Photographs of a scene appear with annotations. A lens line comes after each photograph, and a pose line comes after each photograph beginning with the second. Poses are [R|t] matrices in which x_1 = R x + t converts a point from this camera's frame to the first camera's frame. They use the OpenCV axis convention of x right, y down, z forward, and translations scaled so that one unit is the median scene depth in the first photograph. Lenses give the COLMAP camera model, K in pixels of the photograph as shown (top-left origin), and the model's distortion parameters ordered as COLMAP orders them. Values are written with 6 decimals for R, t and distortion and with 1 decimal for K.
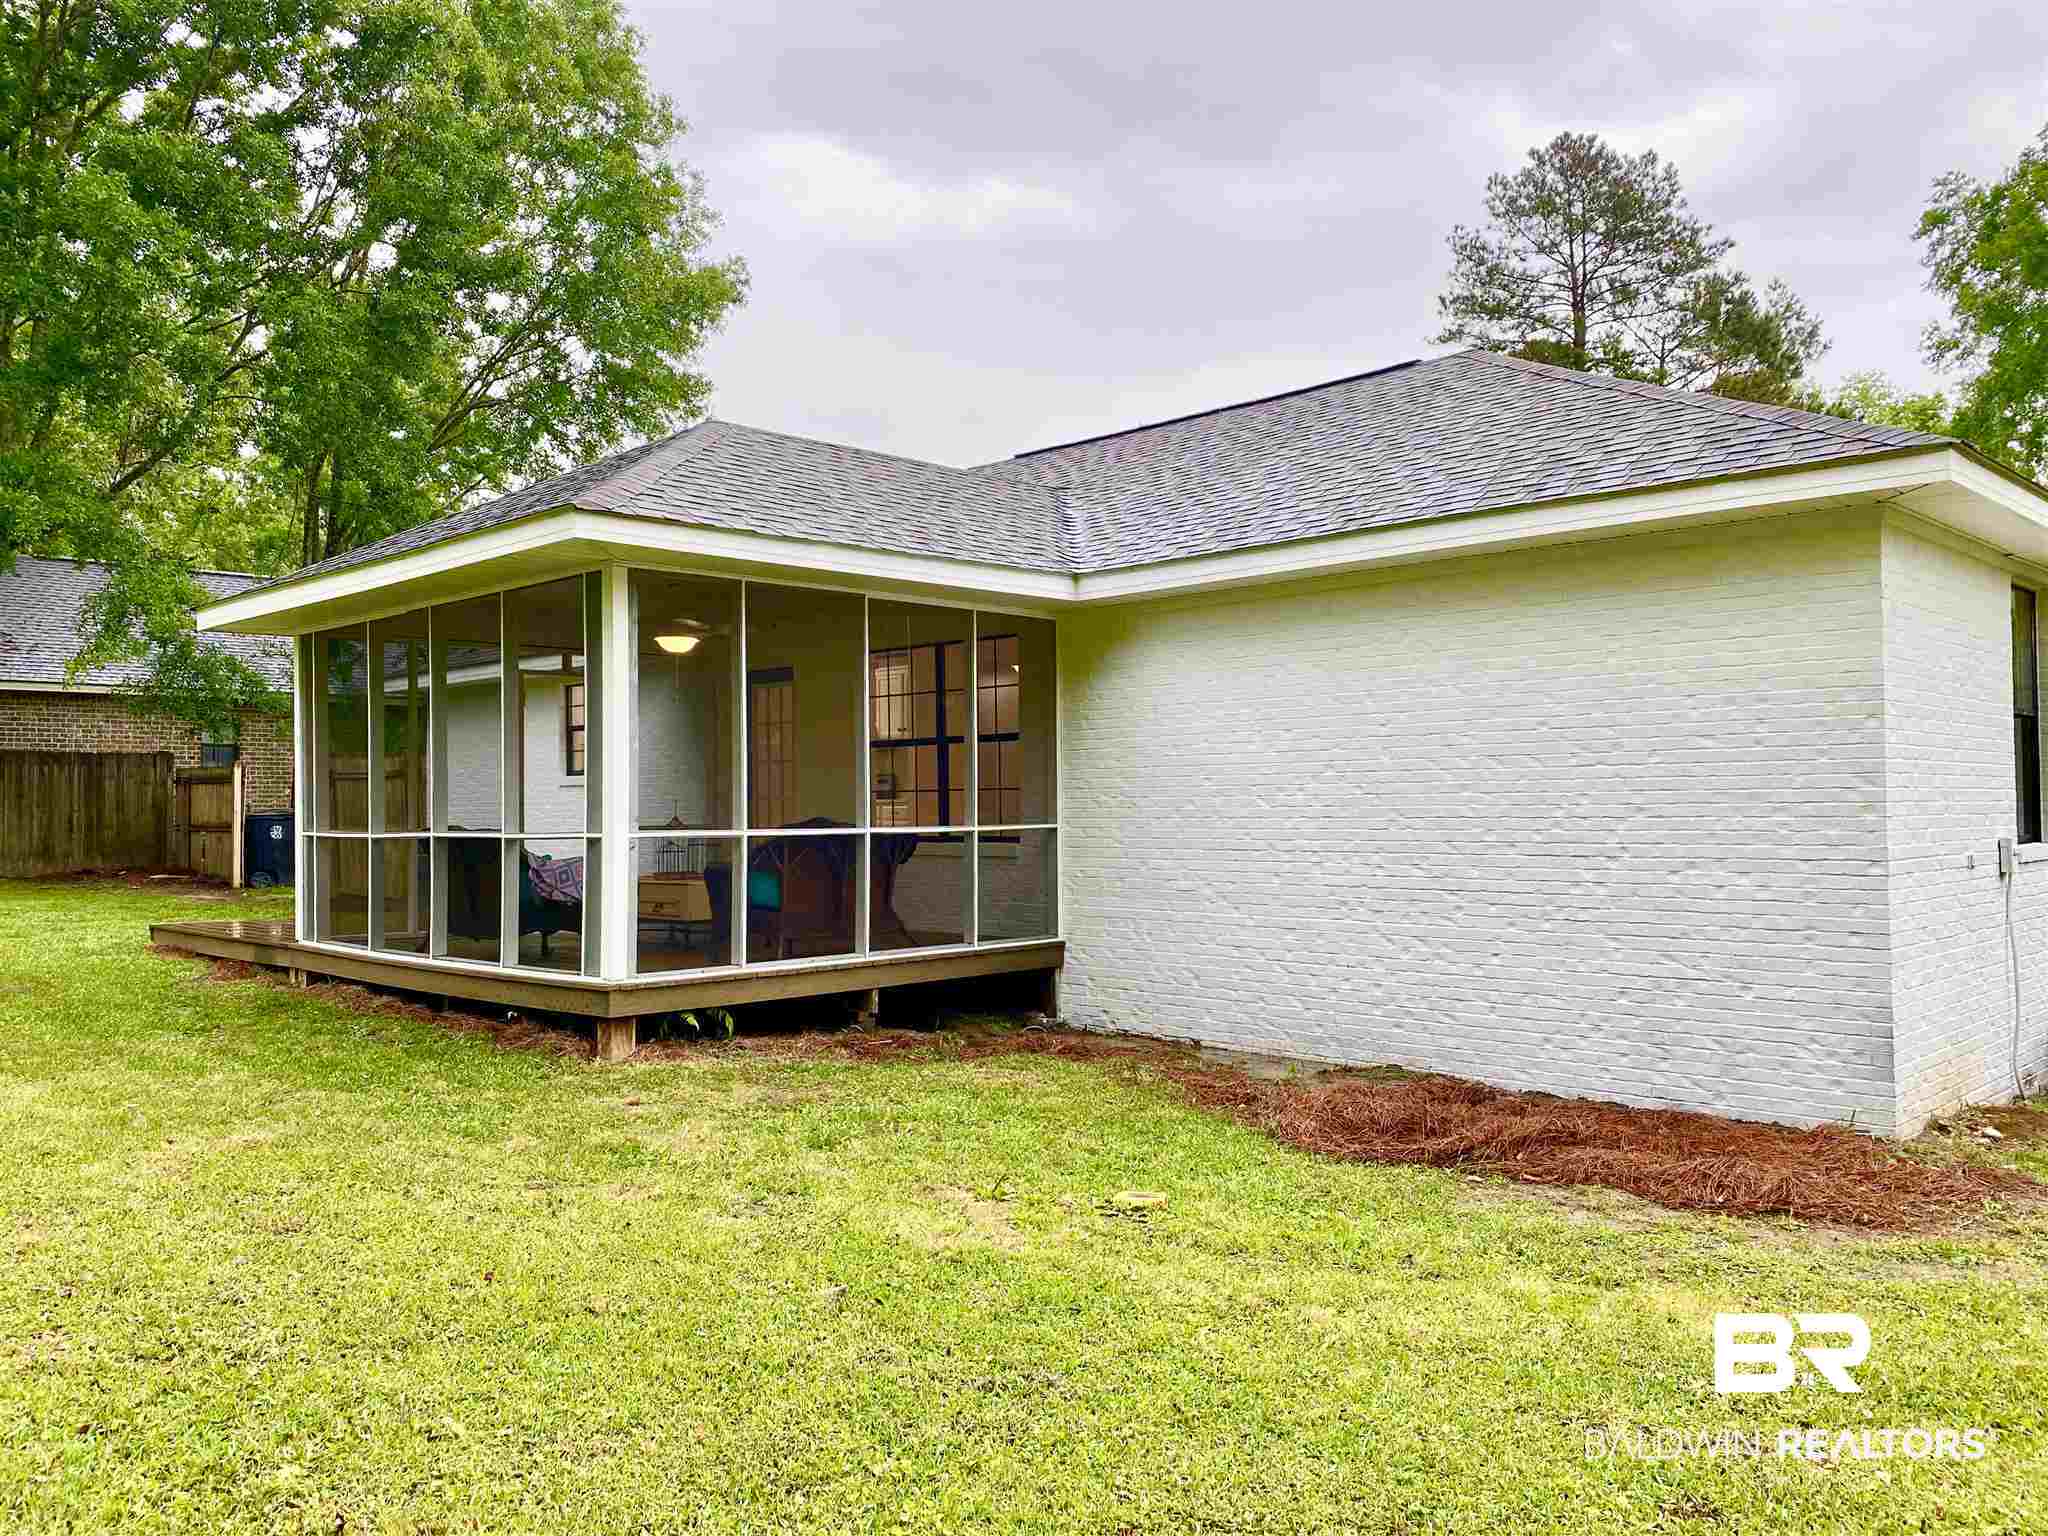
lens RADIAL K [[1564.8, 0, 1021.9], [0, 1564.8, 772.8], [0, 0, 1]] dist [0.021417, -0.006853]
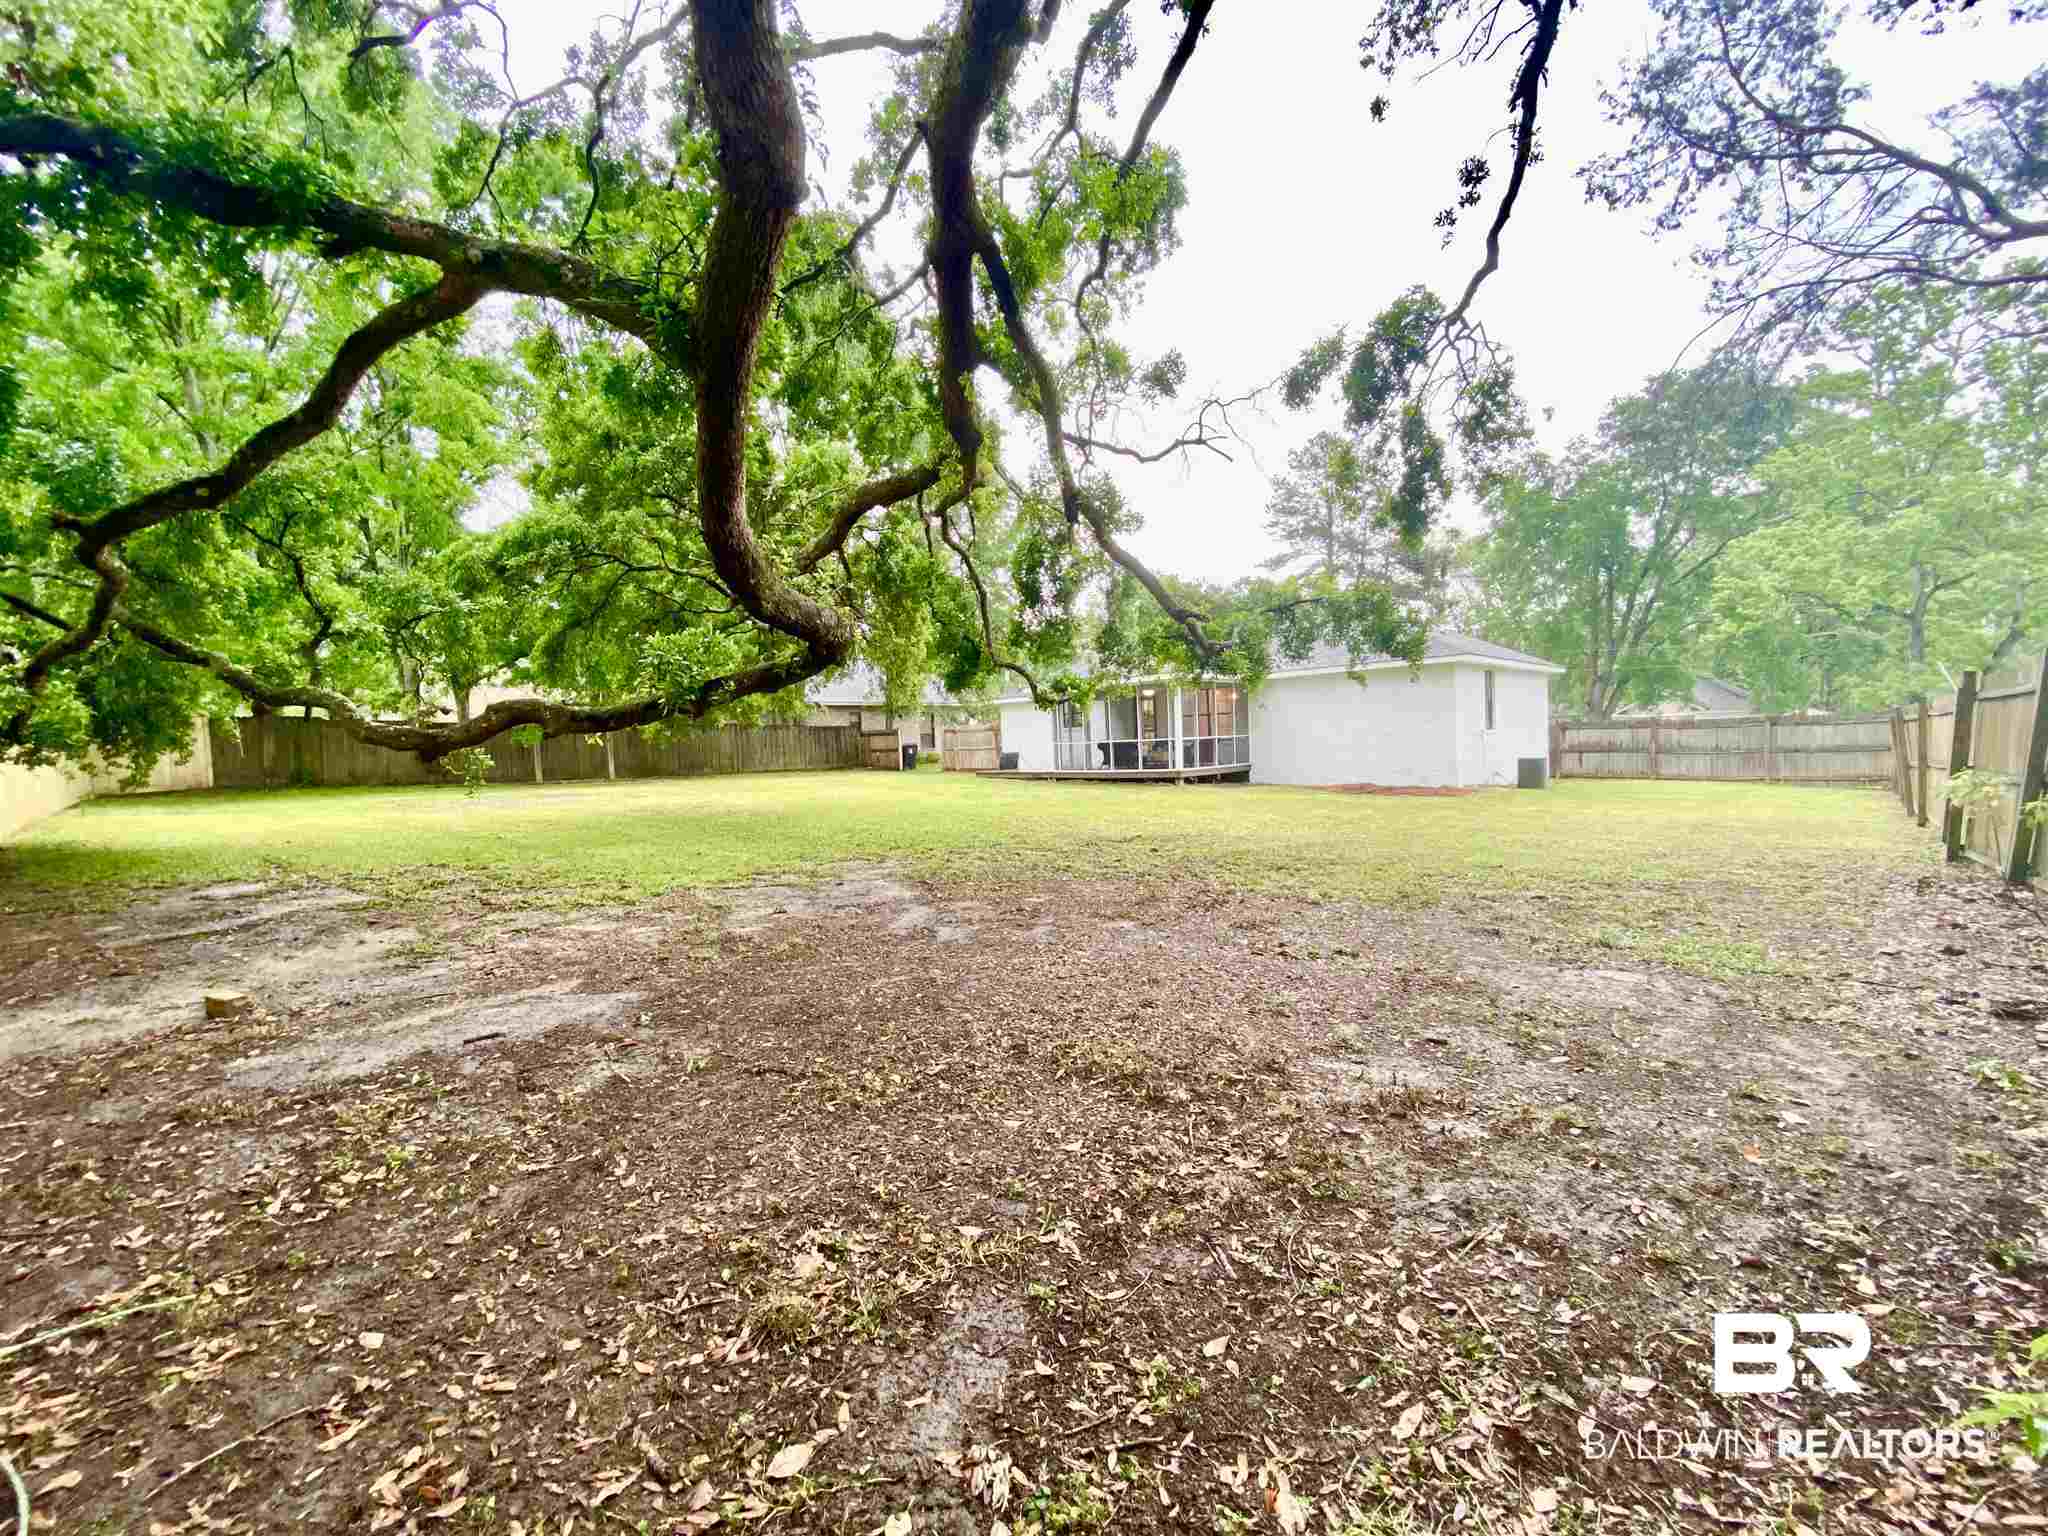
lens RADIAL K [[832.8, 0, 1018.7], [0, 832.8, 777.2], [0, 0, 1]] dist [0.017086, -0.018927]
pose [[0.999681, -0.024762, 0.005042, -0.669606], [0.024425, 0.997987, 0.058532, -0.000022], [-0.006481, -0.058390, 0.998273, -1.299946]]
